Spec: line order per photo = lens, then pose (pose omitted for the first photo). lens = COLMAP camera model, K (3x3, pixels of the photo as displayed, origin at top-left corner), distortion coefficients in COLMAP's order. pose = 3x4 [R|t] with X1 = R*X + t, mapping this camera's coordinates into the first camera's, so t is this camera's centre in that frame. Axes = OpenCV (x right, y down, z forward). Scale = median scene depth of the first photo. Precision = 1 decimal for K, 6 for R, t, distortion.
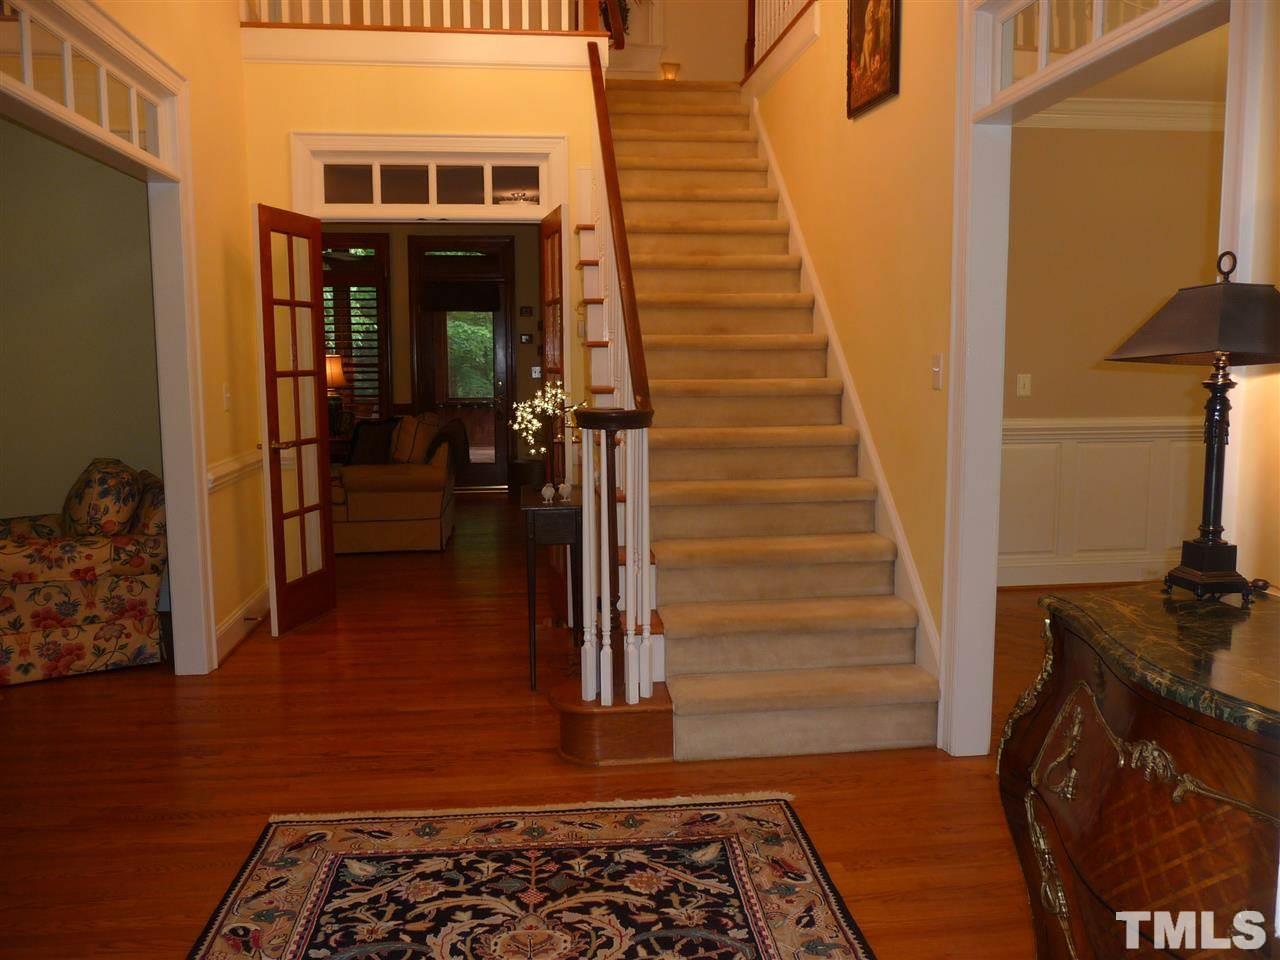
lens RADIAL K [[1085.7, 0, 640.0], [0, 1085.7, 480.0], [0, 0, 1]] dist [-0.045925, 0.042168]
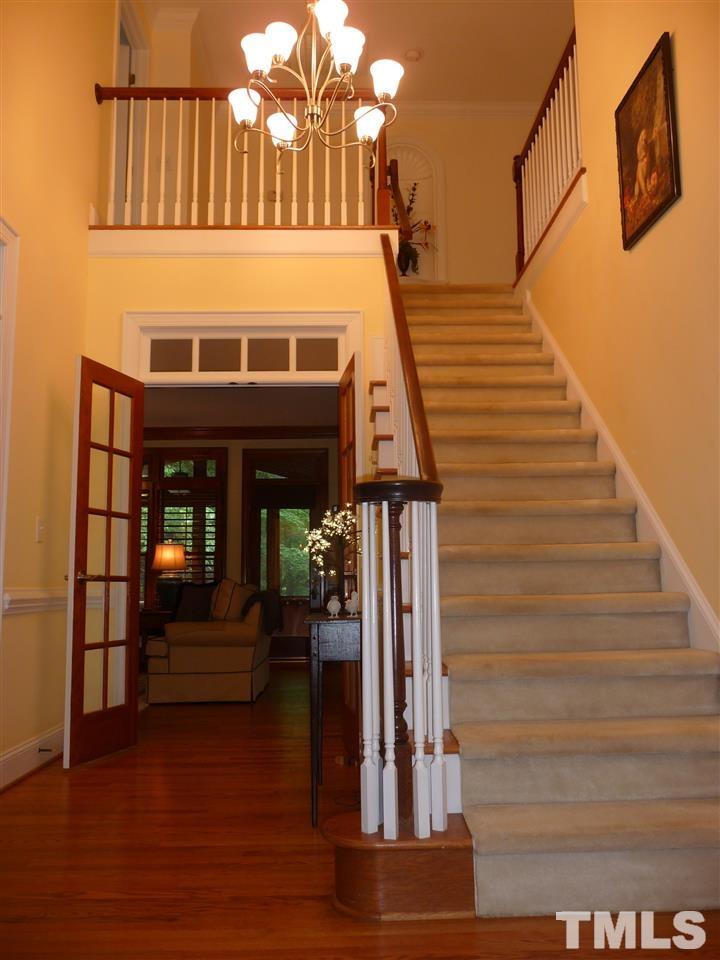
lens RADIAL K [[814.3, 0, 360.0], [0, 814.3, 480.0], [0, 0, 1]] dist [-0.045925, 0.042168]
pose [[0.995938, -0.015641, -0.088669, 0.003635], [-0.006085, 0.970852, -0.239603, 0.077166], [0.089832, 0.239169, 0.966813, 0.292924]]
